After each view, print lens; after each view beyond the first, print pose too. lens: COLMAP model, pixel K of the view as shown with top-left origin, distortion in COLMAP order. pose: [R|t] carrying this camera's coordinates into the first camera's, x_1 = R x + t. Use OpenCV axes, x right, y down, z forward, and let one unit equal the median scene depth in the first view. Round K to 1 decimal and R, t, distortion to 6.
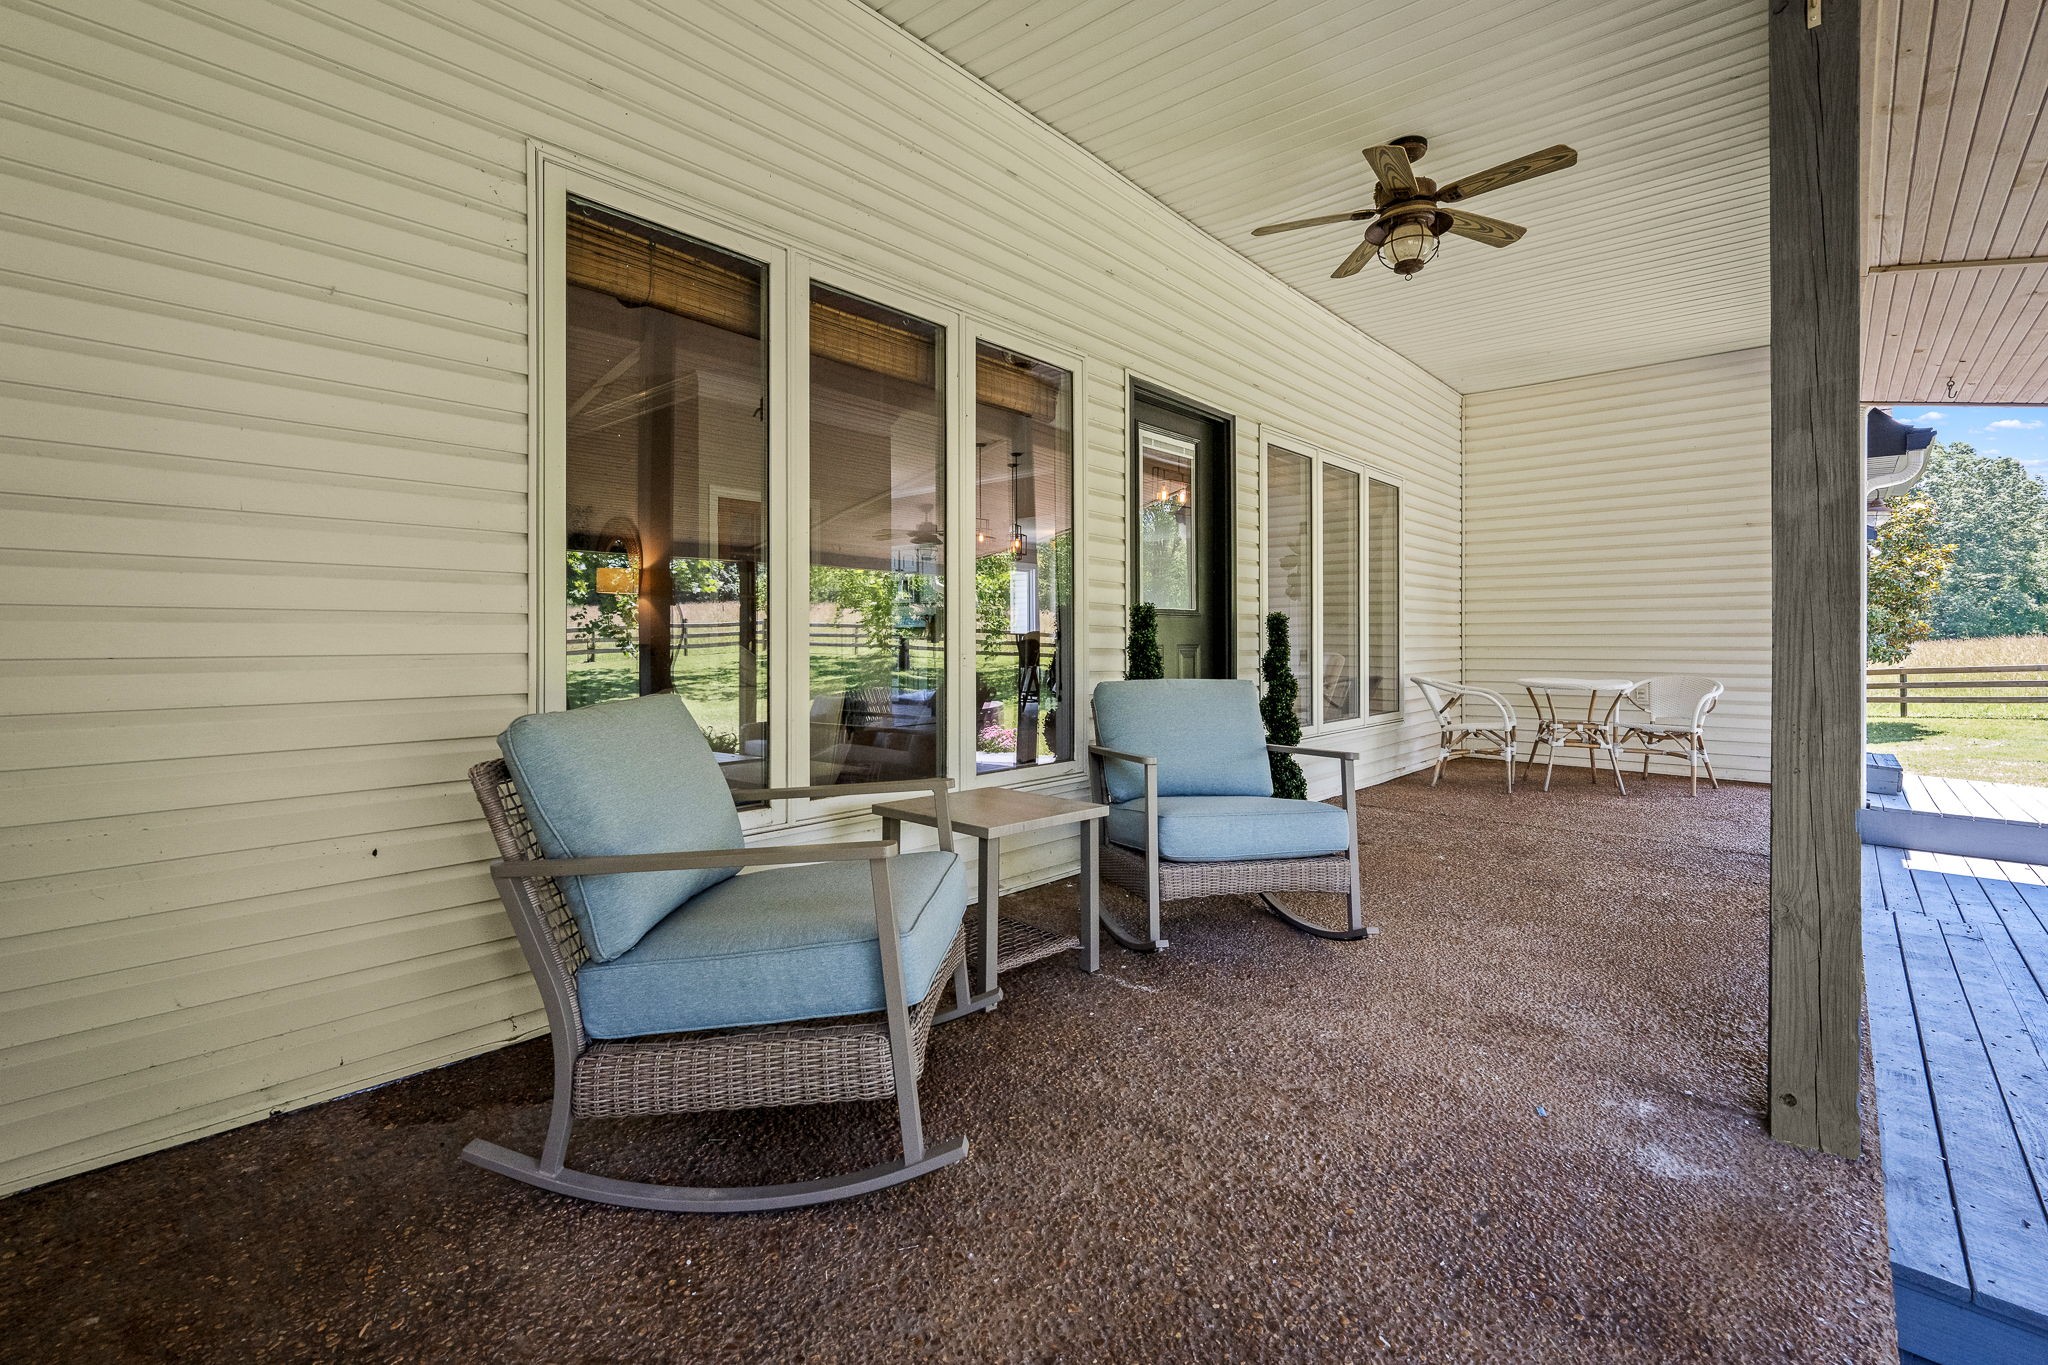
lens RADIAL K [[923.5, 0, 1023.6], [0, 923.5, 632.2], [0, 0, 1]] dist [-0.000679, -0.000151]
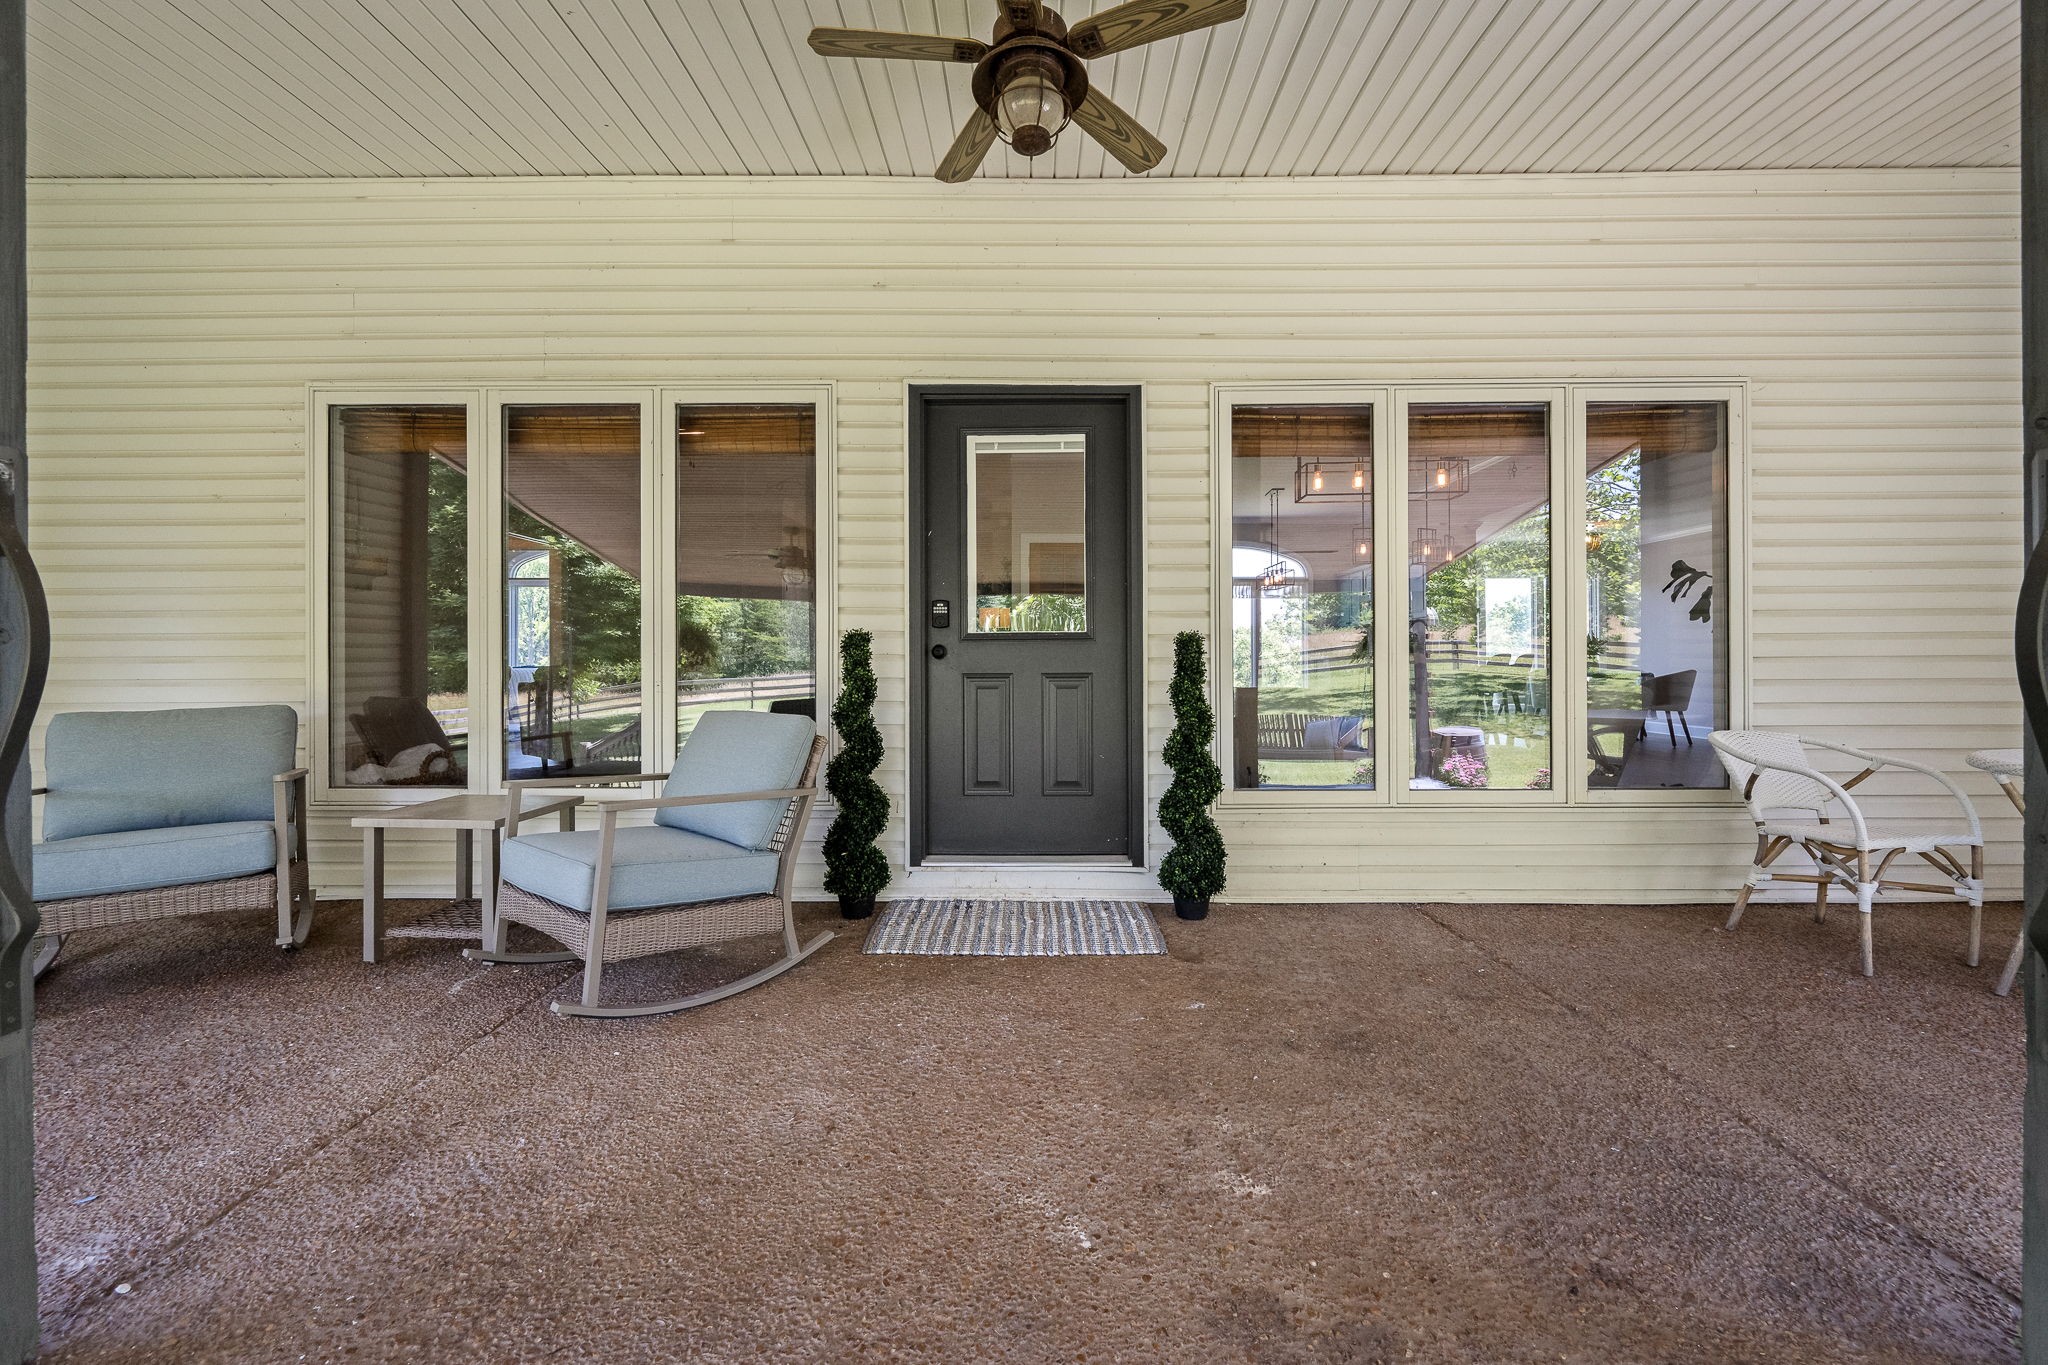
lens RADIAL K [[829.8, 0, 1026.6], [0, 829.8, 659.6], [0, 0, 1]] dist [0.000764, 0.000082]
pose [[0.653700, -0.000978, -0.756753, 0.894856], [0.007487, 0.999959, 0.005175, -0.005647], [0.756716, -0.009049, 0.653681, 0.584036]]
